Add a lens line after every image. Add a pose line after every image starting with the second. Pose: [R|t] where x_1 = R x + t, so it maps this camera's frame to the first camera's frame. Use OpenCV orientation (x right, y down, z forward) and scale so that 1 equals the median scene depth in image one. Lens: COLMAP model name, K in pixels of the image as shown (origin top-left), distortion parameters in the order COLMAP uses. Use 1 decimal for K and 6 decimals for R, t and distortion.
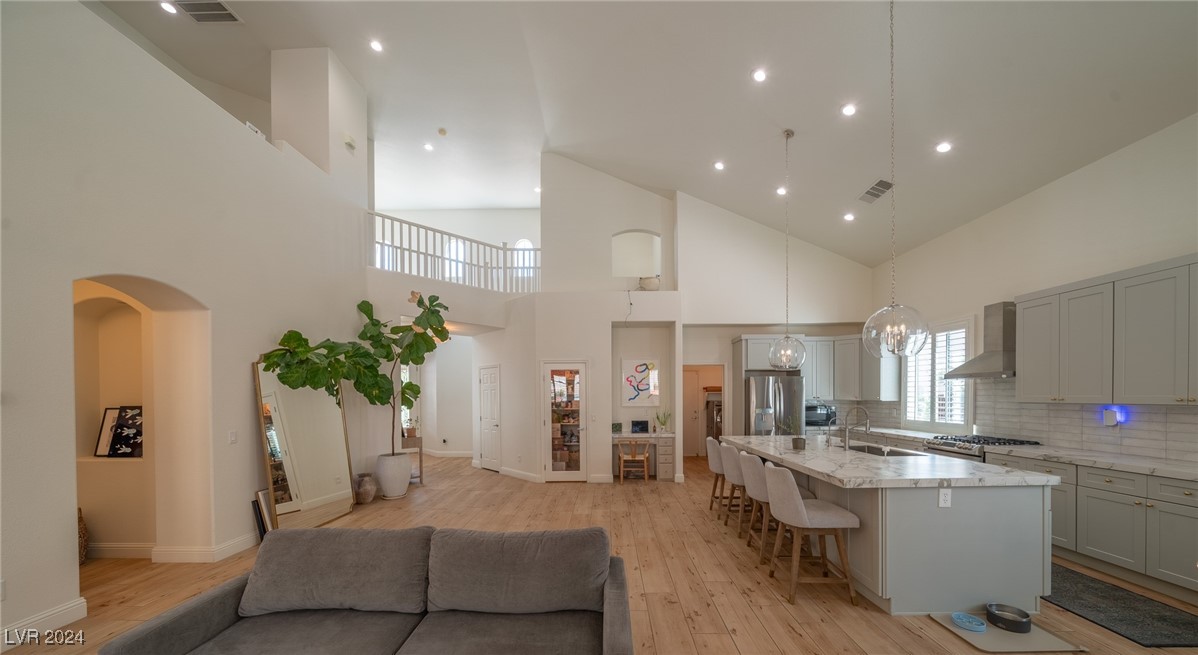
lens RADIAL K [[409.4, 0, 602.5], [0, 409.4, 400.5], [0, 0, 1]] dist [-0.005176, -0.000105]
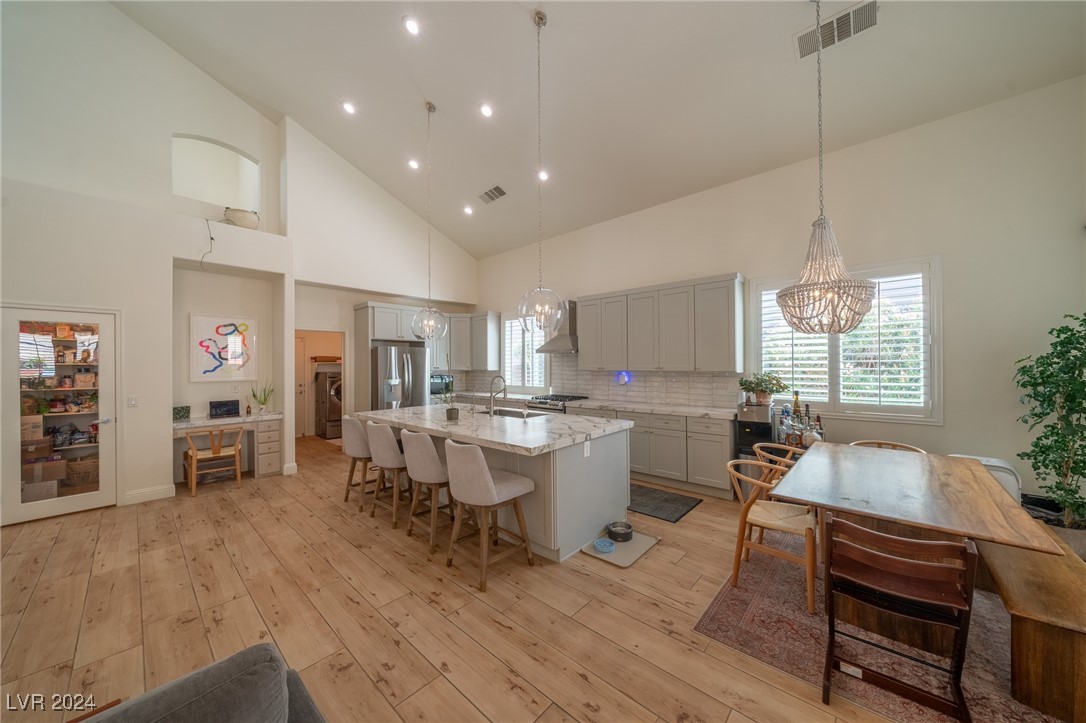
lens RADIAL K [[371.2, 0, 545.5], [0, 371.2, 363.4], [0, 0, 1]] dist [-0.006539, -0.000154]
pose [[0.656885, 0.003895, 0.753981, -0.038550], [0.011367, 0.999822, -0.015068, -0.001351], [-0.753905, 0.018468, 0.656724, 0.167673]]
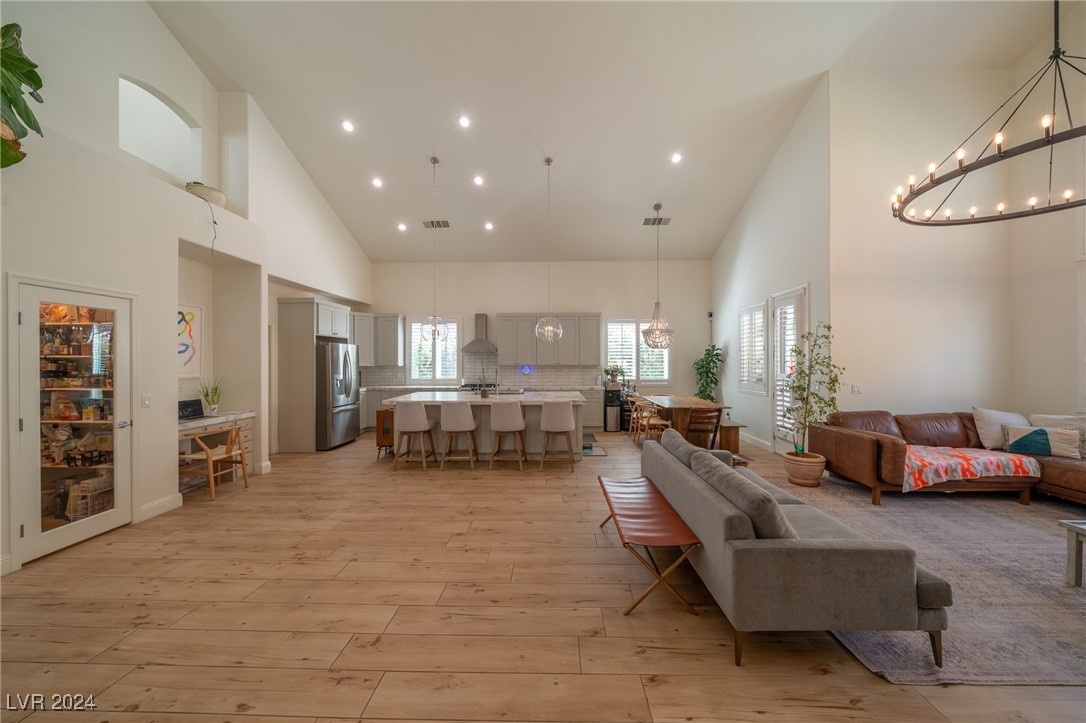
lens RADIAL K [[371.2, 0, 545.5], [0, 371.2, 363.4], [0, 0, 1]] dist [-0.006539, -0.000154]
pose [[0.010692, -0.000285, 0.999943, -0.618706], [0.014079, 0.999901, 0.000134, -0.001371], [-0.999844, 0.014077, 0.010695, 0.551199]]
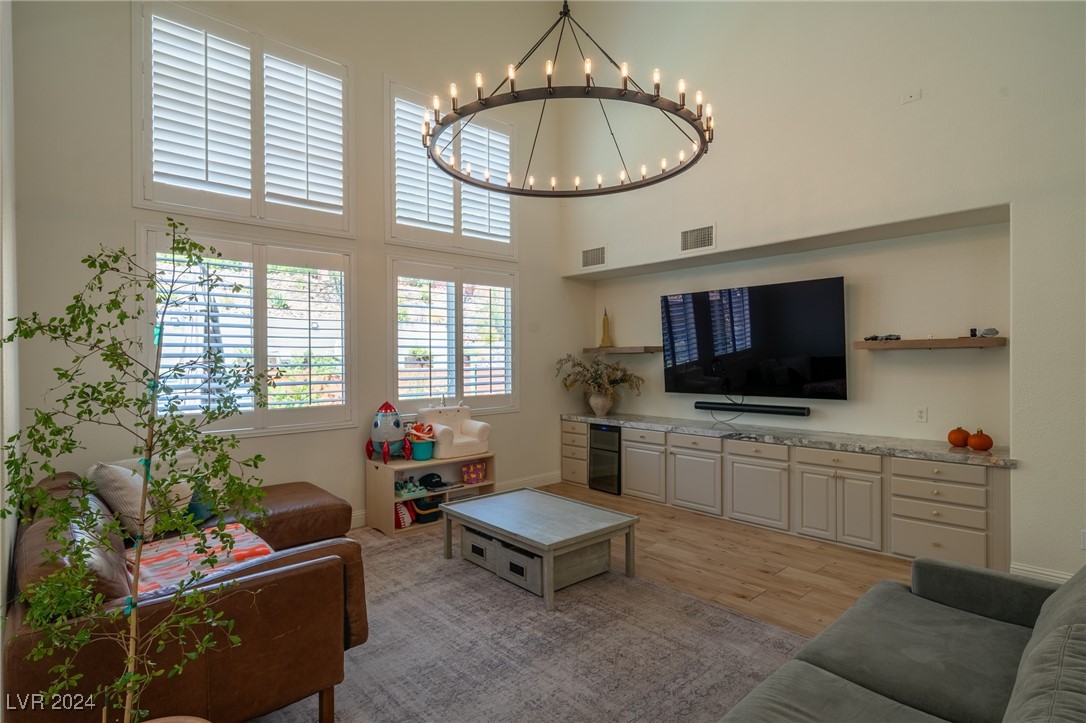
lens RADIAL K [[555.7, 0, 546.8], [0, 555.7, 361.7], [0, 0, 1]] dist [0.001974, 0.000283]
pose [[-0.727763, 0.018768, -0.685572, 0.185263], [0.007253, 0.999780, 0.019670, -0.006060], [0.685791, 0.009343, -0.727739, 0.368969]]
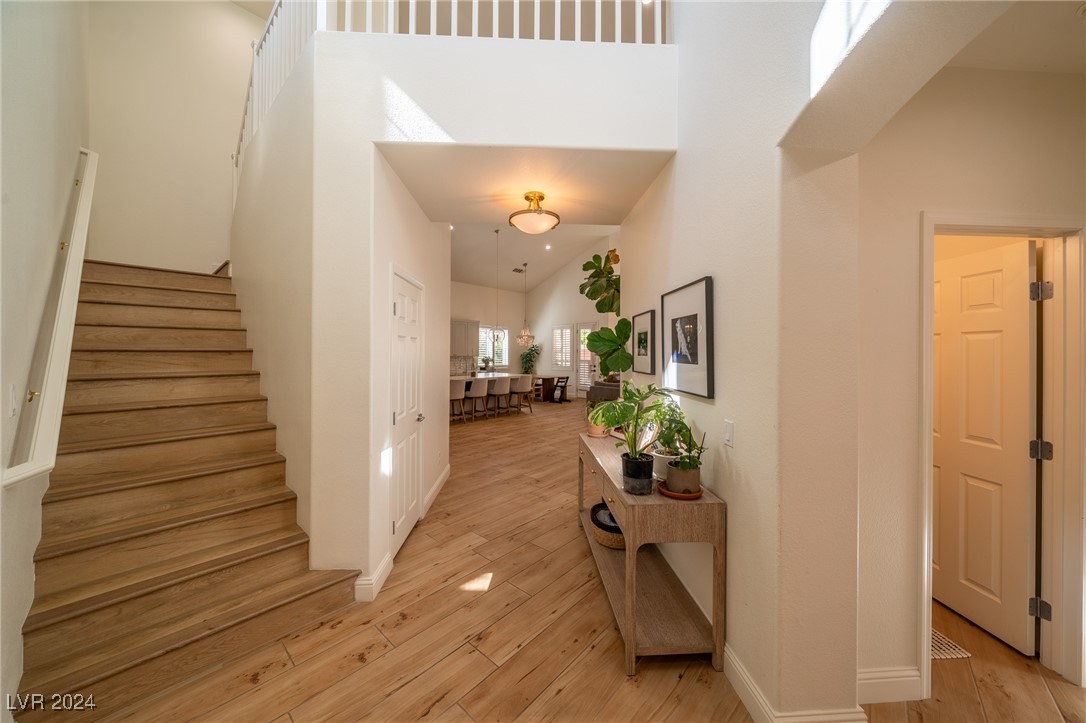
lens RADIAL K [[374.4, 0, 547.9], [0, 374.4, 357.6], [0, 0, 1]] dist [-0.005382, 0.000109]
pose [[-0.759064, -0.004122, 0.651003, -0.869846], [0.009838, 0.999793, 0.017802, -0.017230], [-0.650941, 0.019917, -0.758867, 1.673255]]
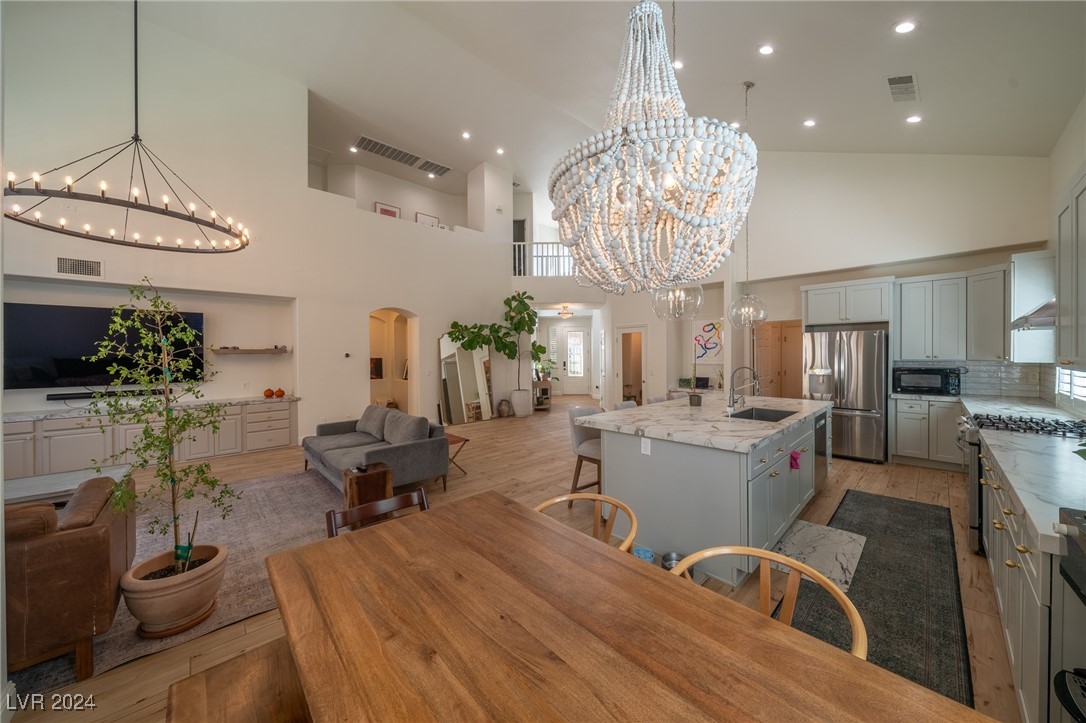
lens RADIAL K [[374.4, 0, 547.9], [0, 374.4, 357.6], [0, 0, 1]] dist [-0.005382, 0.000109]
pose [[0.700353, 0.008648, -0.713745, 0.651726], [-0.007412, 0.999961, 0.004844, -0.005260], [0.713759, 0.001898, 0.700389, 0.034565]]
